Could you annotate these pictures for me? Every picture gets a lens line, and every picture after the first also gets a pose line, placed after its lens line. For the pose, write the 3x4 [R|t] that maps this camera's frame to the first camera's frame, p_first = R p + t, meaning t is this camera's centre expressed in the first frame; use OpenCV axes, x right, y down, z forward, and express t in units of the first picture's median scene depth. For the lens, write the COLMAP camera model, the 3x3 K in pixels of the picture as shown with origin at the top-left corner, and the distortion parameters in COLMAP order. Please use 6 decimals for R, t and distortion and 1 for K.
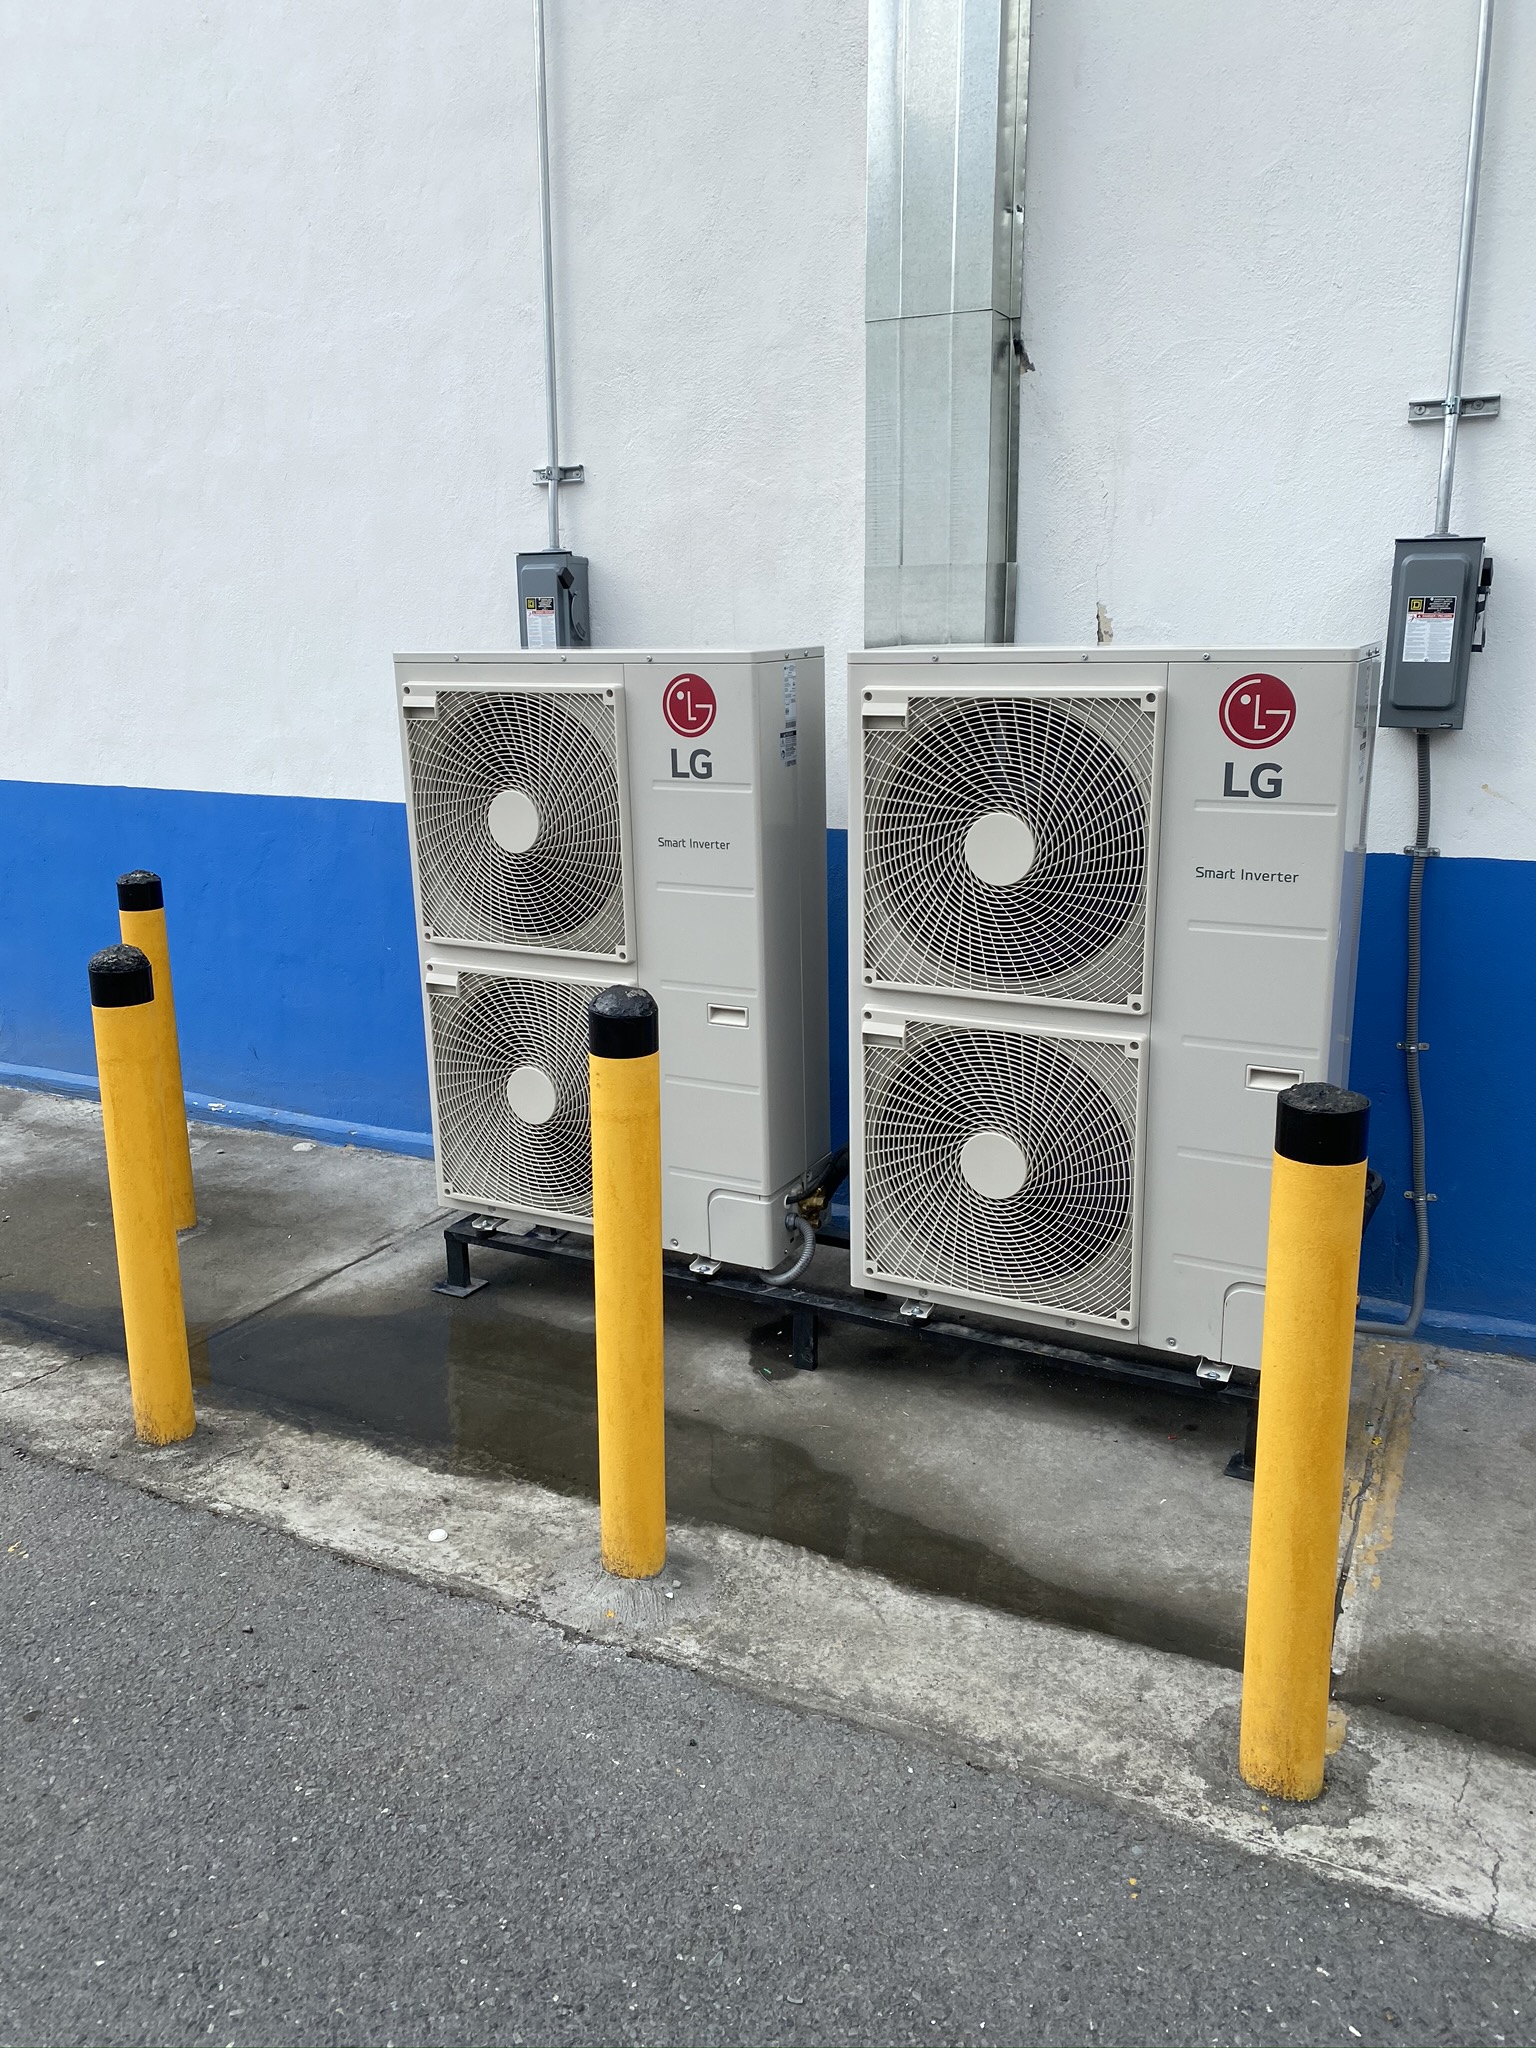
lens RADIAL K [[1603.7, 0, 724.3], [0, 1603.7, 1005.7], [0, 0, 1]] dist [-0.010510, 0.007832]
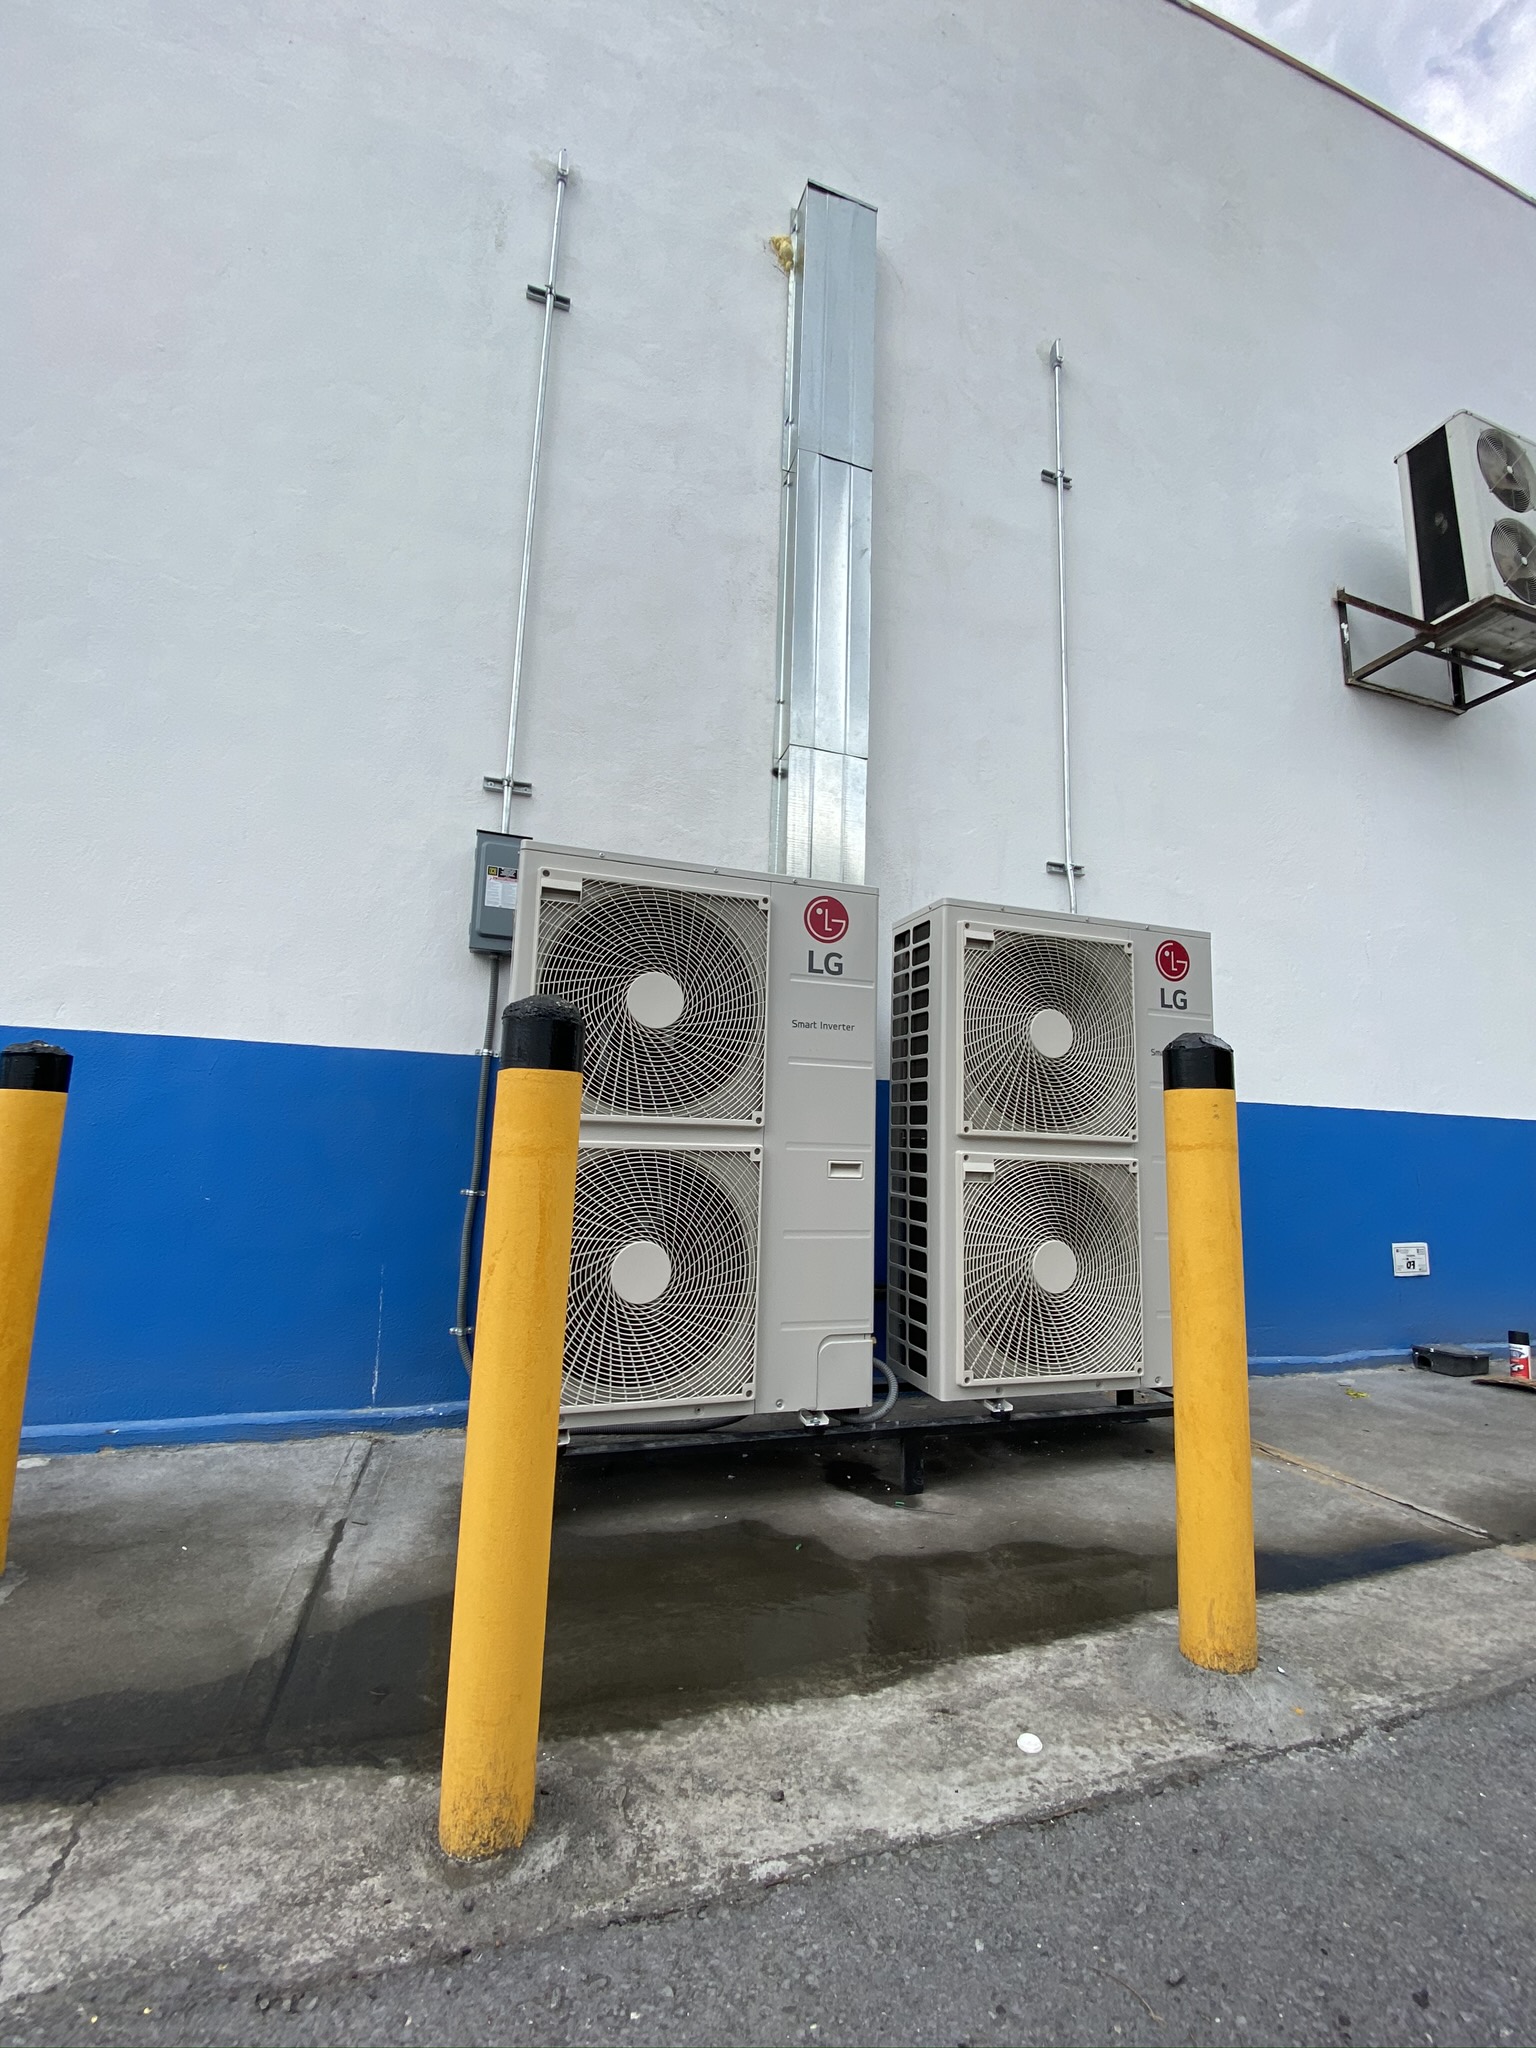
lens RADIAL K [[875.6, 0, 772.4], [0, 875.6, 1004.8], [0, 0, 1]] dist [-0.002880, -0.008934]
pose [[0.676567, 0.161600, 0.718431, -0.543033], [0.133920, 0.932352, -0.335834, 0.106137], [-0.724101, 0.323427, 0.609157, 0.625991]]
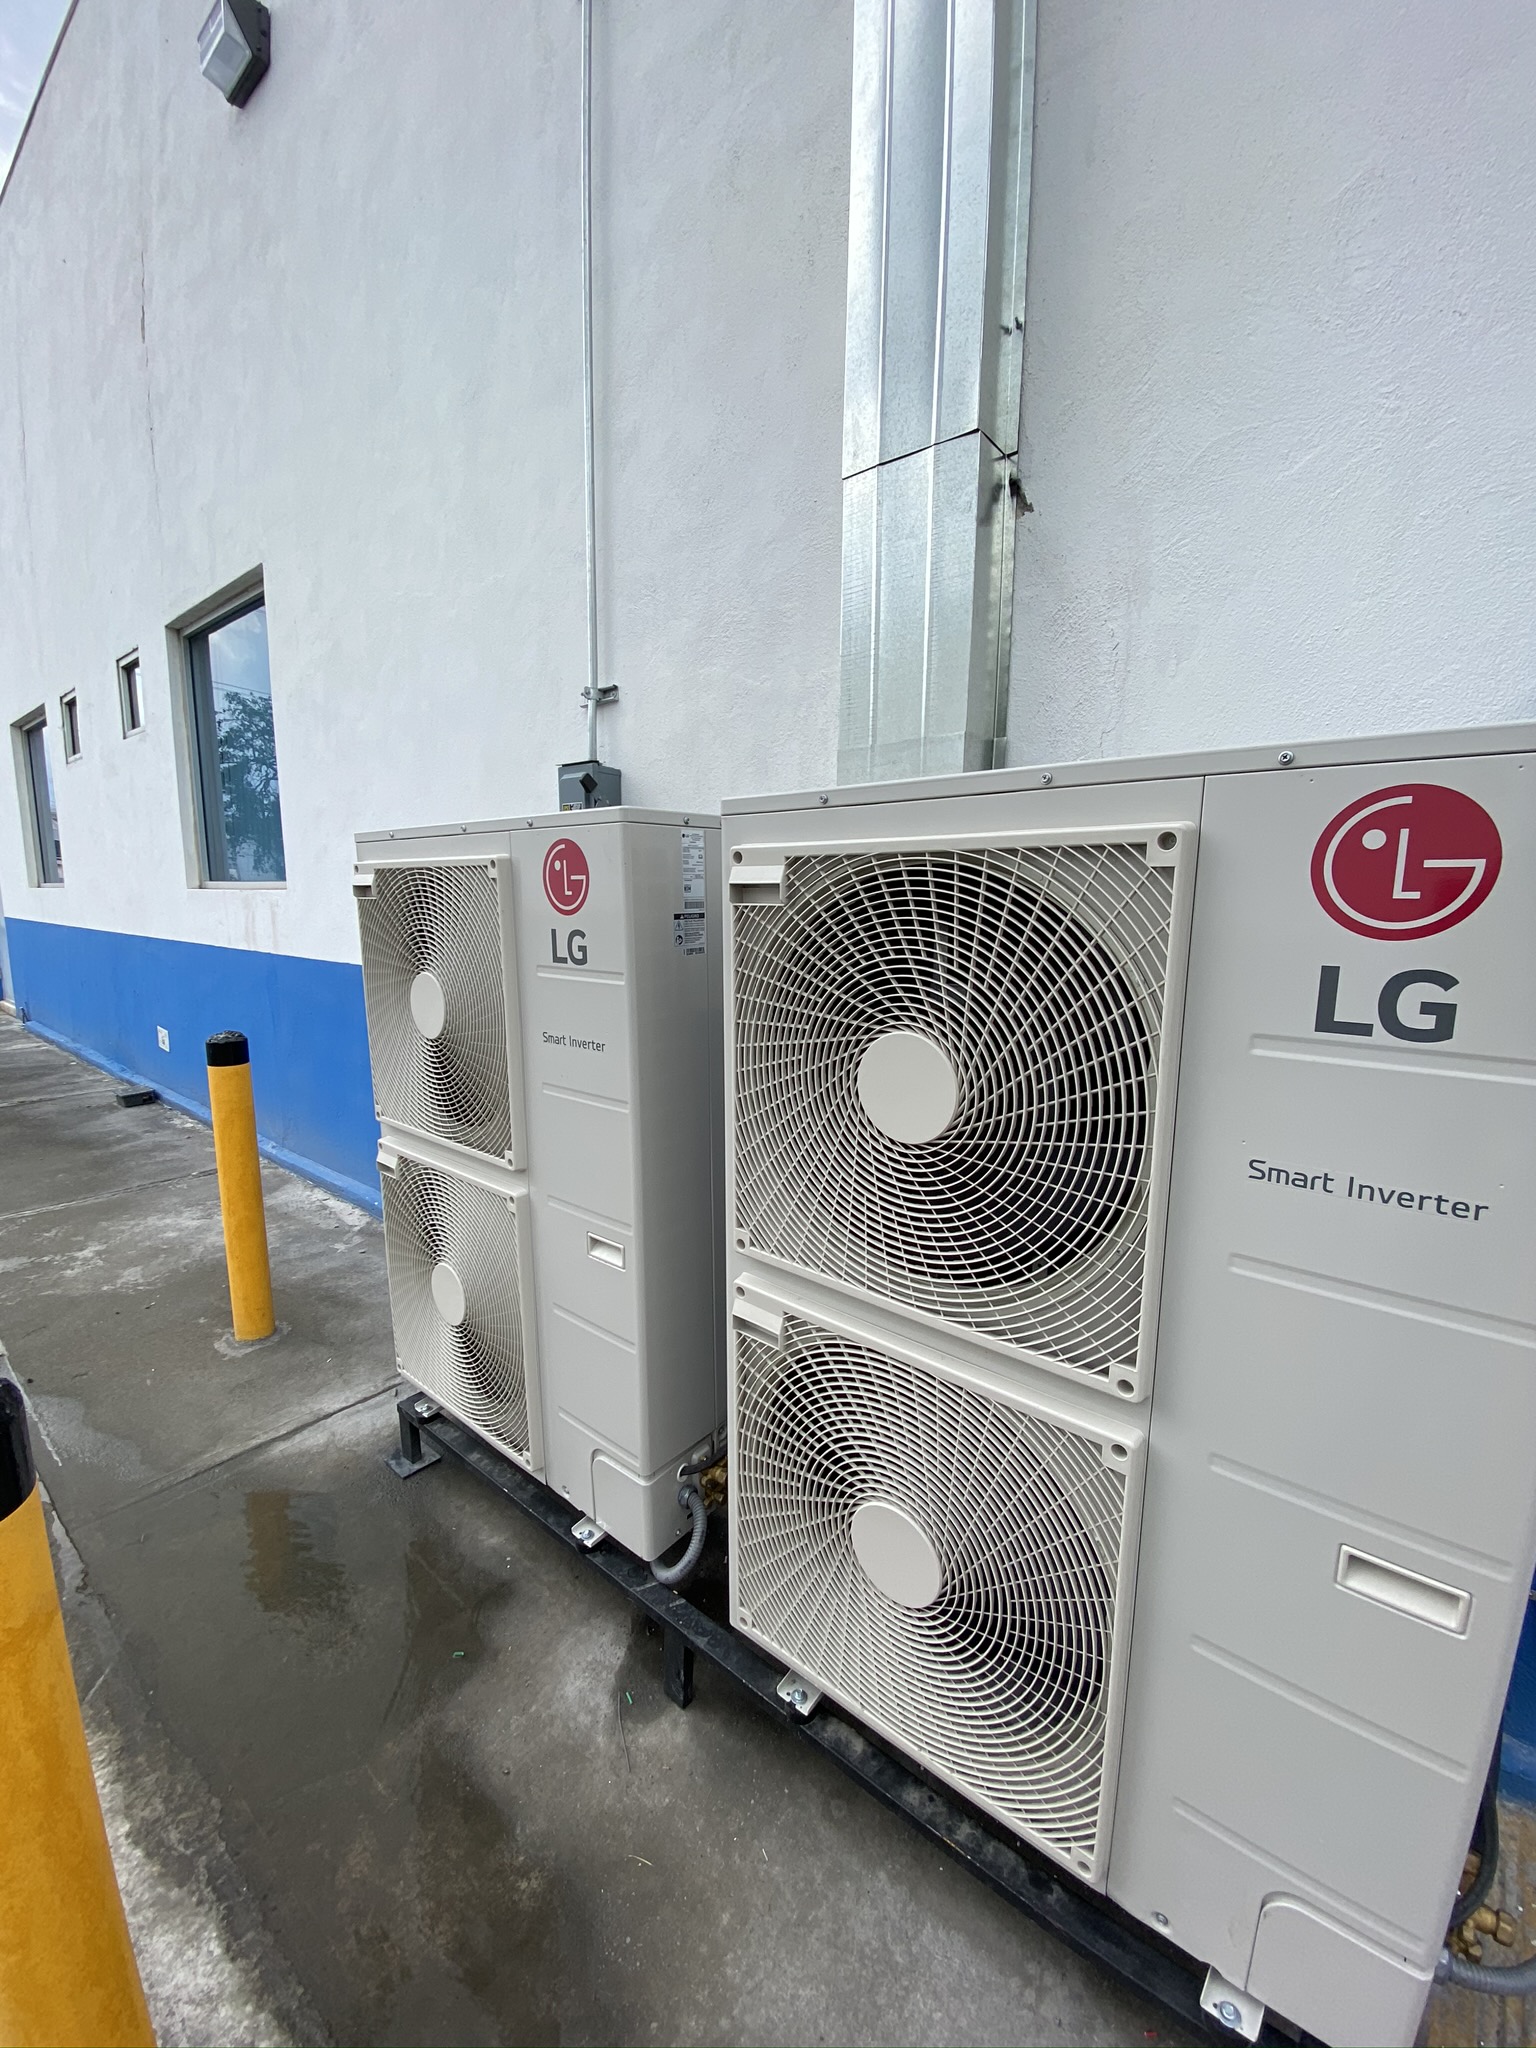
lens RADIAL K [[838.1, 0, 750.7], [0, 838.1, 1020.2], [0, 0, 1]] dist [0.001859, -0.005191]
pose [[0.978428, 0.052116, -0.199906, 0.161641], [-0.069661, 0.994215, -0.081753, -0.085277], [0.194489, 0.093915, 0.976399, 0.602307]]
